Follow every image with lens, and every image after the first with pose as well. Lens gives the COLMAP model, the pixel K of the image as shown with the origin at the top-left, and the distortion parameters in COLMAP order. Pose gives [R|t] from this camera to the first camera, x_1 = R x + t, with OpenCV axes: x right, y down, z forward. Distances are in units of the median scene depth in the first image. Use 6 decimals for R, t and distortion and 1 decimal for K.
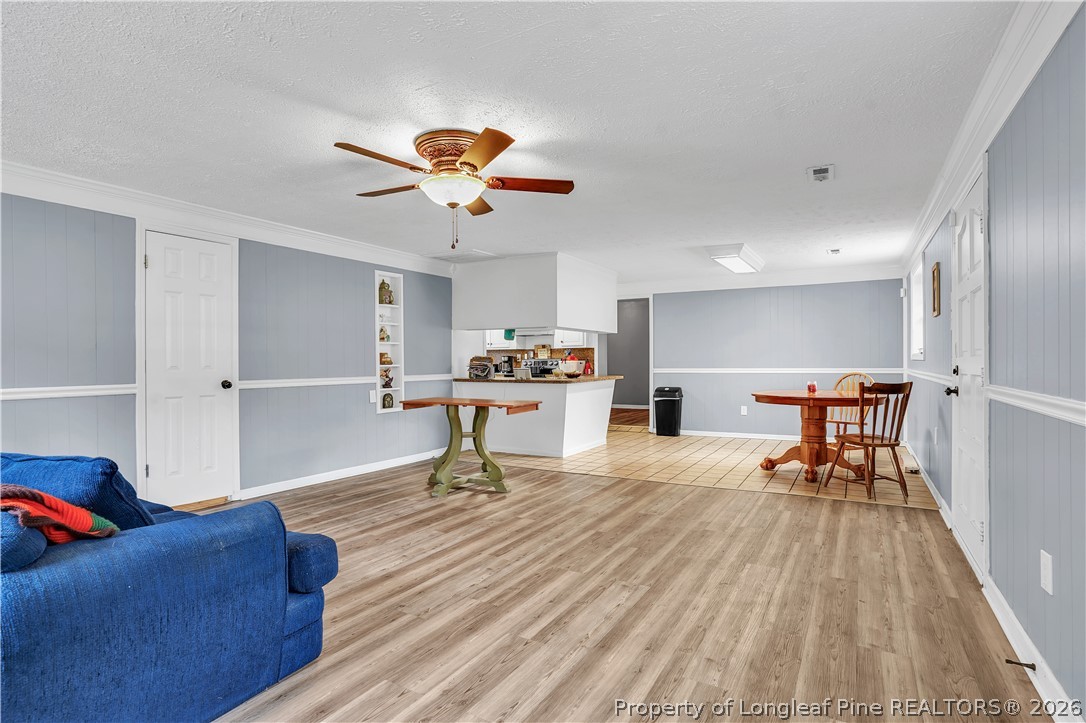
lens RADIAL K [[525.4, 0, 543.0], [0, 525.4, 361.5], [0, 0, 1]] dist [-0.036021, 0.001484]
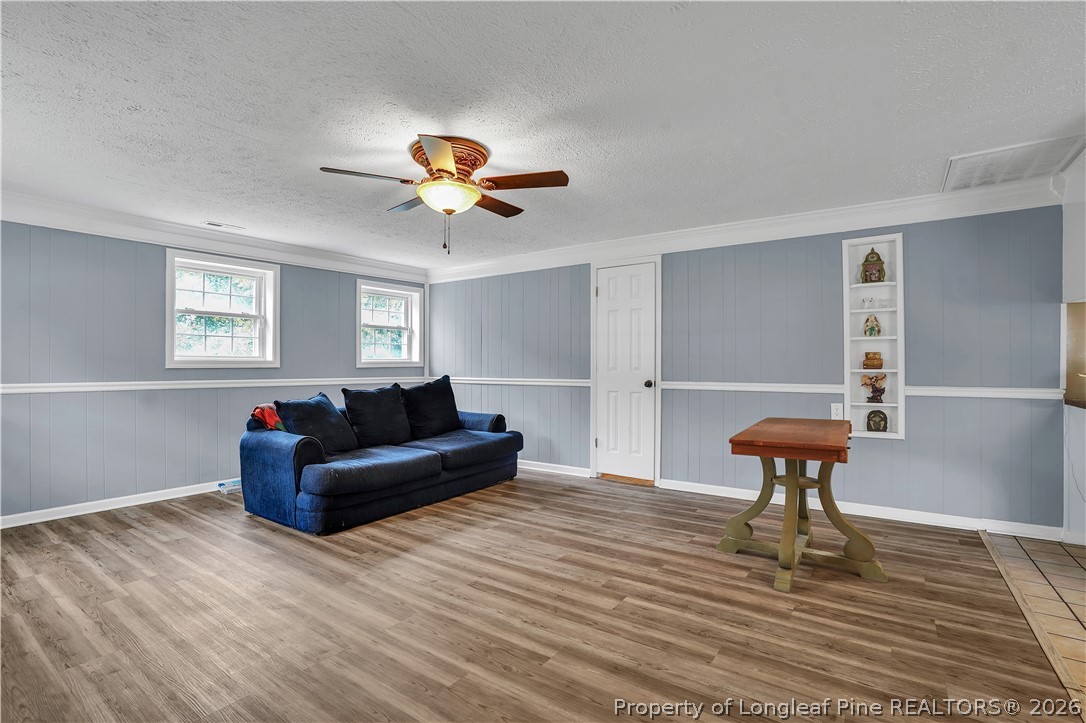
lens RADIAL K [[513.3, 0, 554.4], [0, 513.3, 356.0], [0, 0, 1]] dist [-0.069066, 0.032174]
pose [[-0.052940, -0.012331, -0.998522, 0.620997], [-0.001708, 0.999923, -0.012258, -0.003895], [0.998596, 0.001056, -0.052957, 0.965316]]
